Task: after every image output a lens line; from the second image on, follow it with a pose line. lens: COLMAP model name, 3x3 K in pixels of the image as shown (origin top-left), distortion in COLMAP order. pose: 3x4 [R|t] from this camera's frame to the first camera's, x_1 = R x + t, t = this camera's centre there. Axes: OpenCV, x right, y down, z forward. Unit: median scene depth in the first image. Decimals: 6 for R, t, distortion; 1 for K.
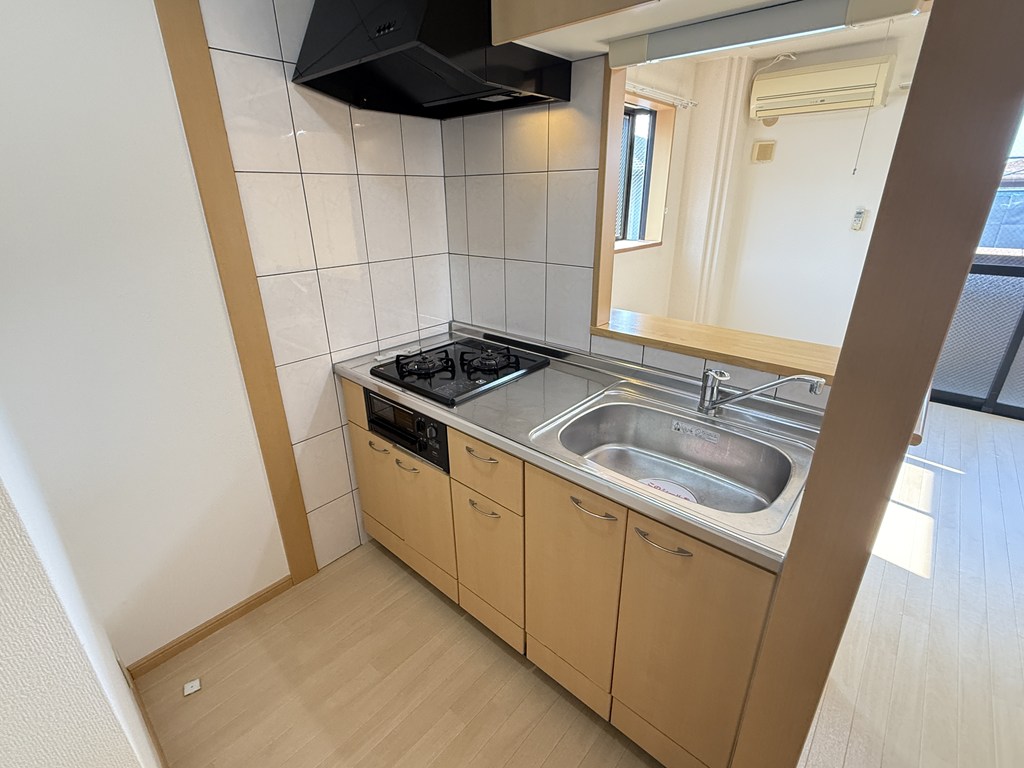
lens RADIAL K [[468.7, 0, 512.3], [0, 468.7, 383.2], [0, 0, 1]] dist [-0.000173, -0.000102]
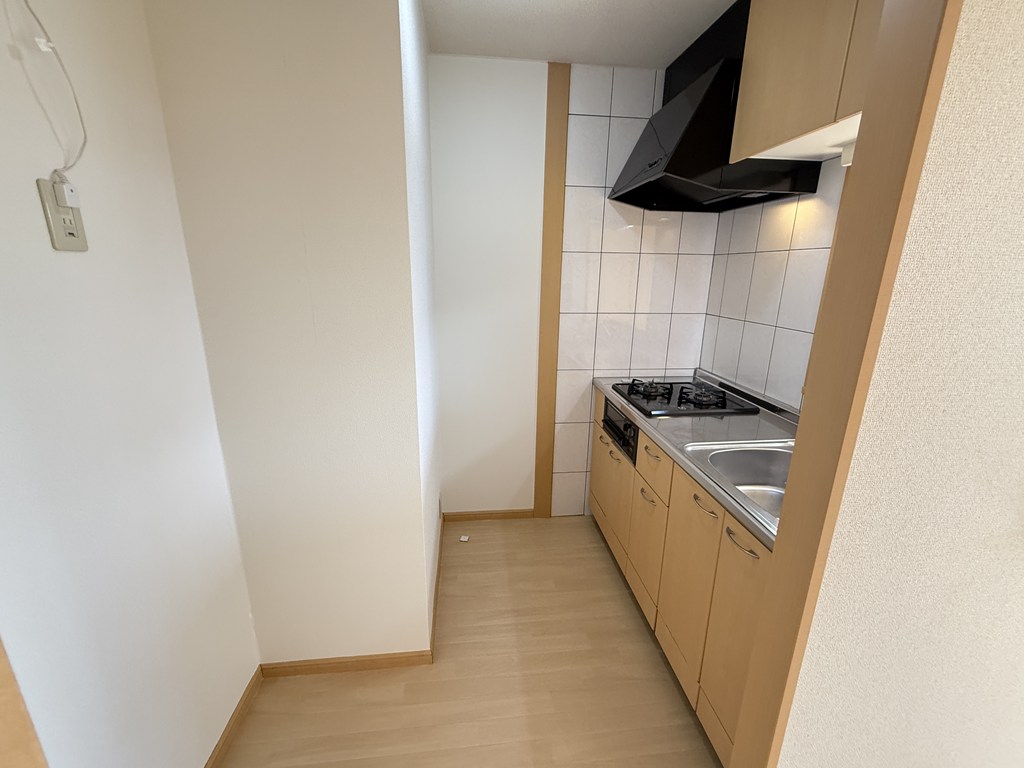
lens RADIAL K [[418.8, 0, 510.3], [0, 418.8, 382.2], [0, 0, 1]] dist [-0.013217, -0.000009]
pose [[0.735872, 0.193852, -0.648779, 0.286067], [-0.271797, 0.962130, -0.020803, 0.073366], [0.620177, 0.191644, 0.760693, -0.151692]]
